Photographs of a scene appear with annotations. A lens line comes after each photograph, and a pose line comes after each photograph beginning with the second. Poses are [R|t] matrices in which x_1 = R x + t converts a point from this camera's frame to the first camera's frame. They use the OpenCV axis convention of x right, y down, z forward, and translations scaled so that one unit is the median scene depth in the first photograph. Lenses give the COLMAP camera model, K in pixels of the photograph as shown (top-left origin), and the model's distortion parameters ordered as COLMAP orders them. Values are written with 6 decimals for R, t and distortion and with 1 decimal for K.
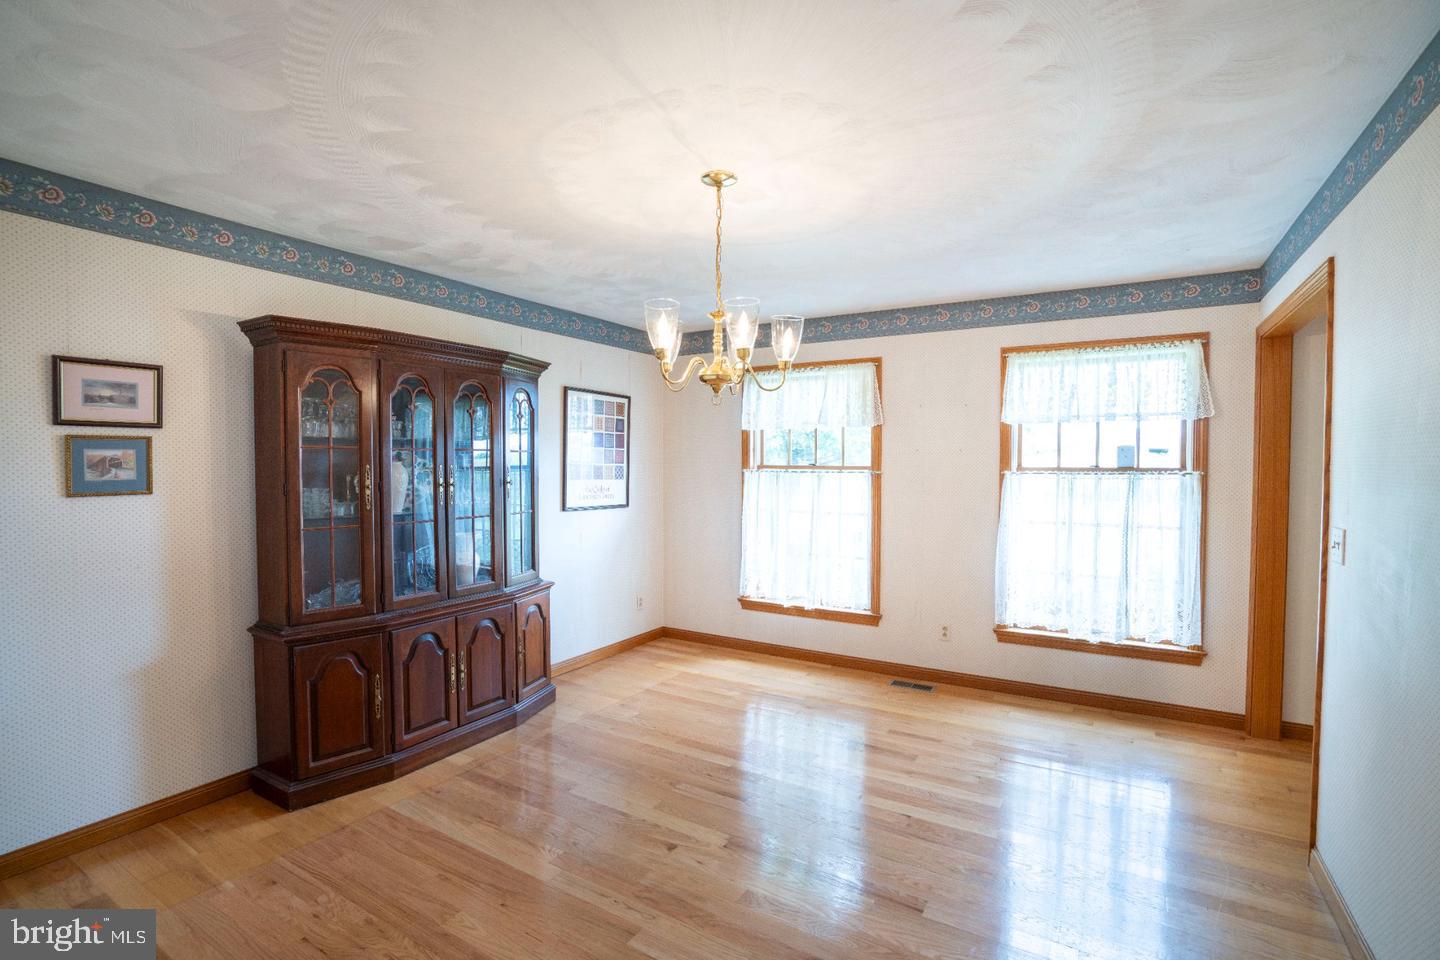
lens RADIAL K [[663.7, 0, 719.4], [0, 663.7, 483.0], [0, 0, 1]] dist [-0.075485, 0.034862]
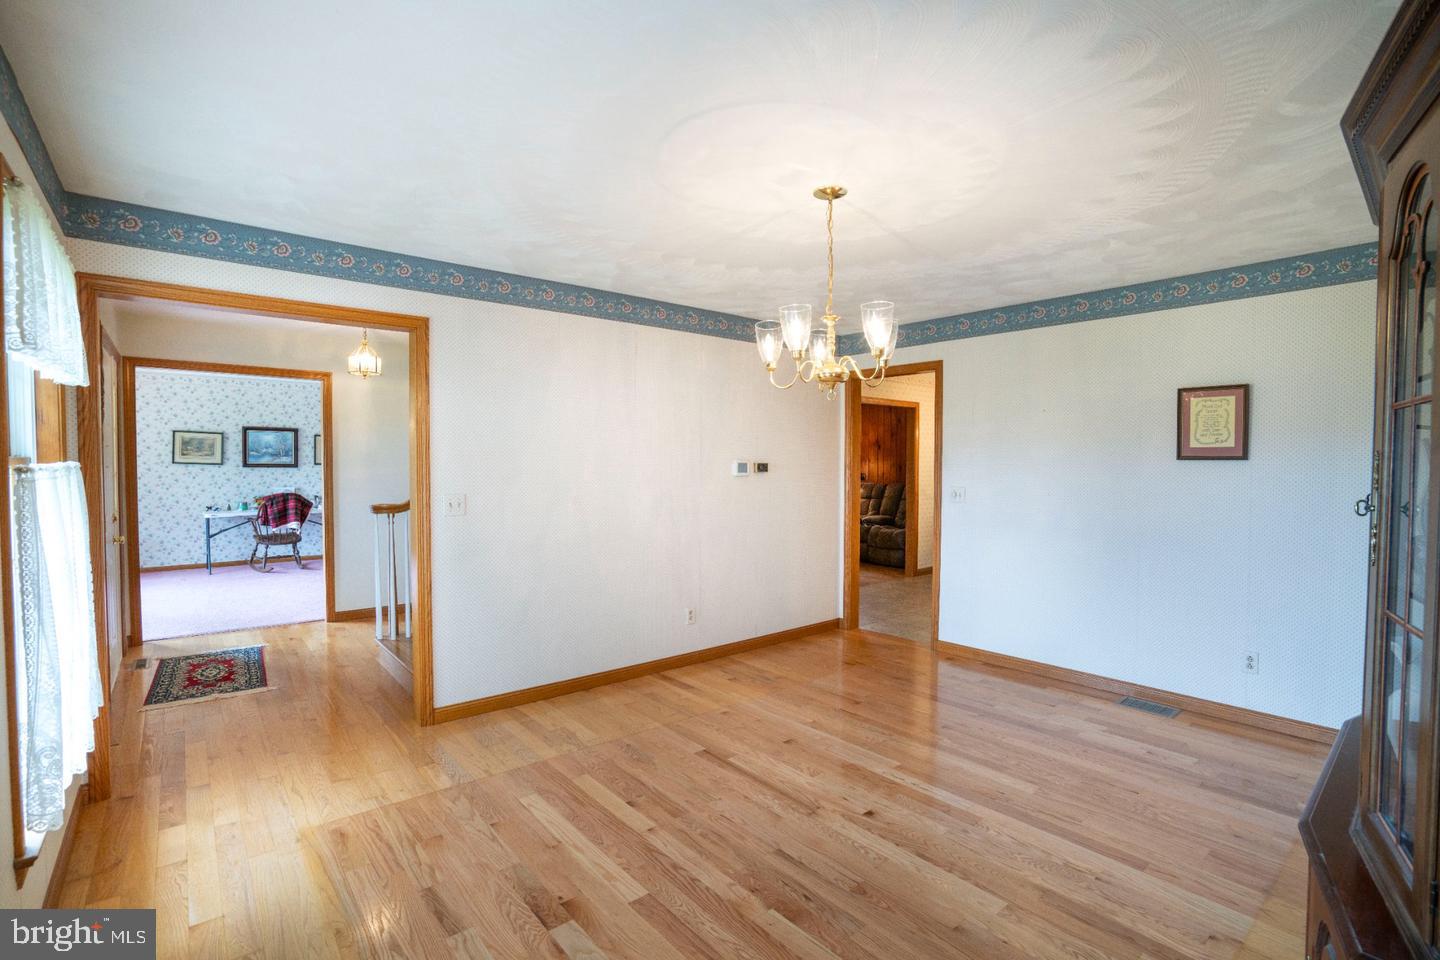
lens RADIAL K [[663.7, 0, 719.4], [0, 663.7, 483.0], [0, 0, 1]] dist [-0.075485, 0.034862]
pose [[-0.946389, -0.016364, 0.322615, -0.124556], [0.003142, 0.998202, 0.059849, -0.031509], [-0.323014, 0.057654, -0.944636, 1.528285]]
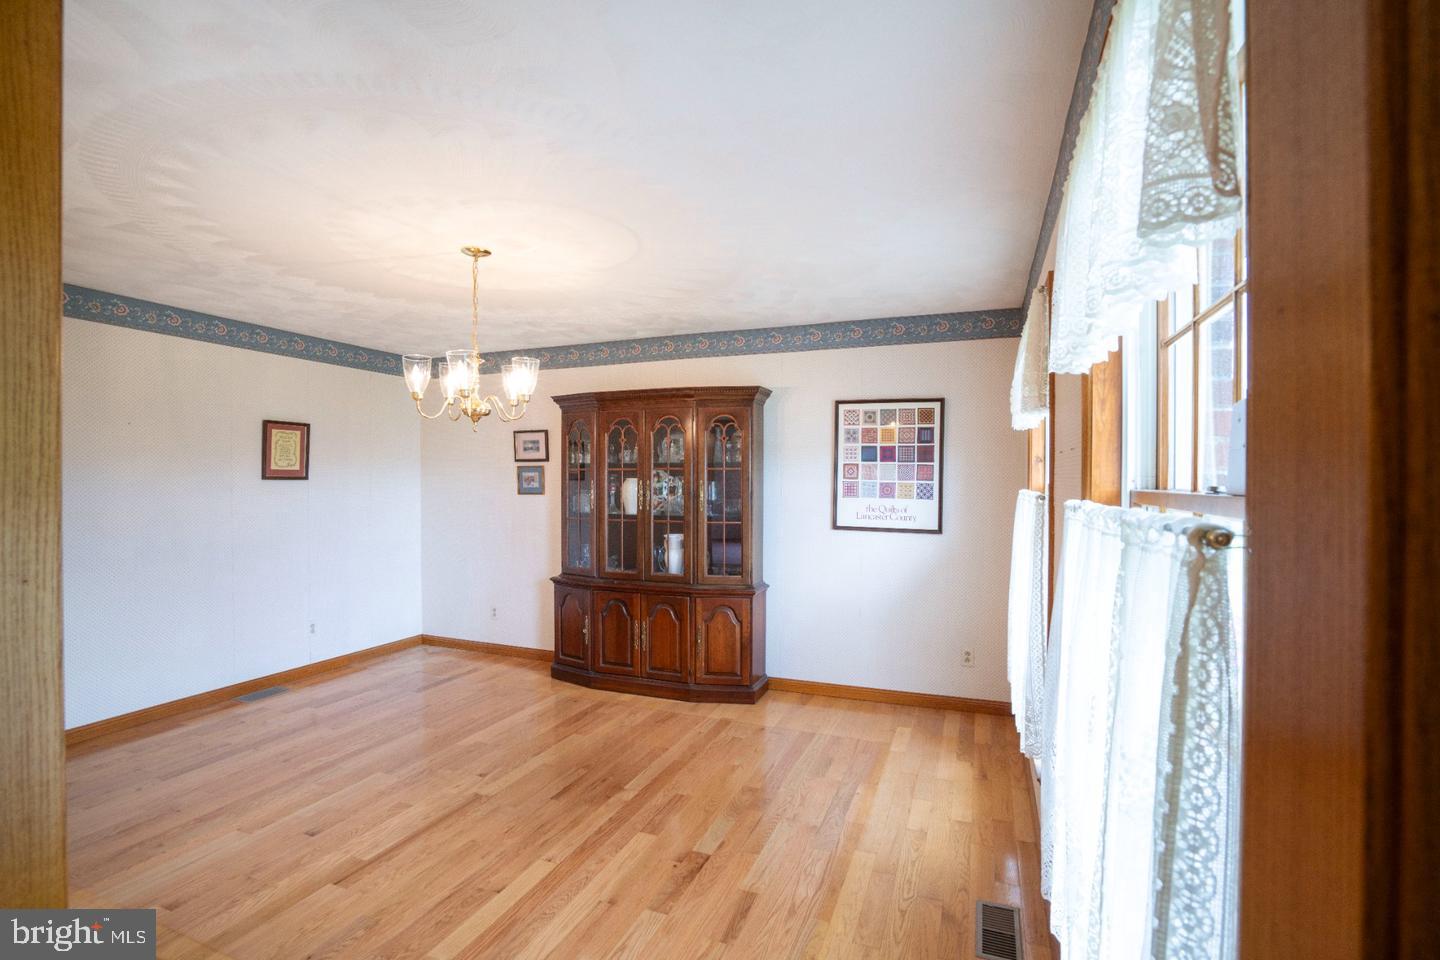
lens RADIAL K [[663.7, 0, 719.4], [0, 663.7, 483.0], [0, 0, 1]] dist [-0.075485, 0.034862]
pose [[0.171120, -0.000309, -0.985250, 0.951936], [-0.033588, 0.999417, -0.006147, -0.018820], [0.984678, 0.034144, 0.171010, 0.915026]]
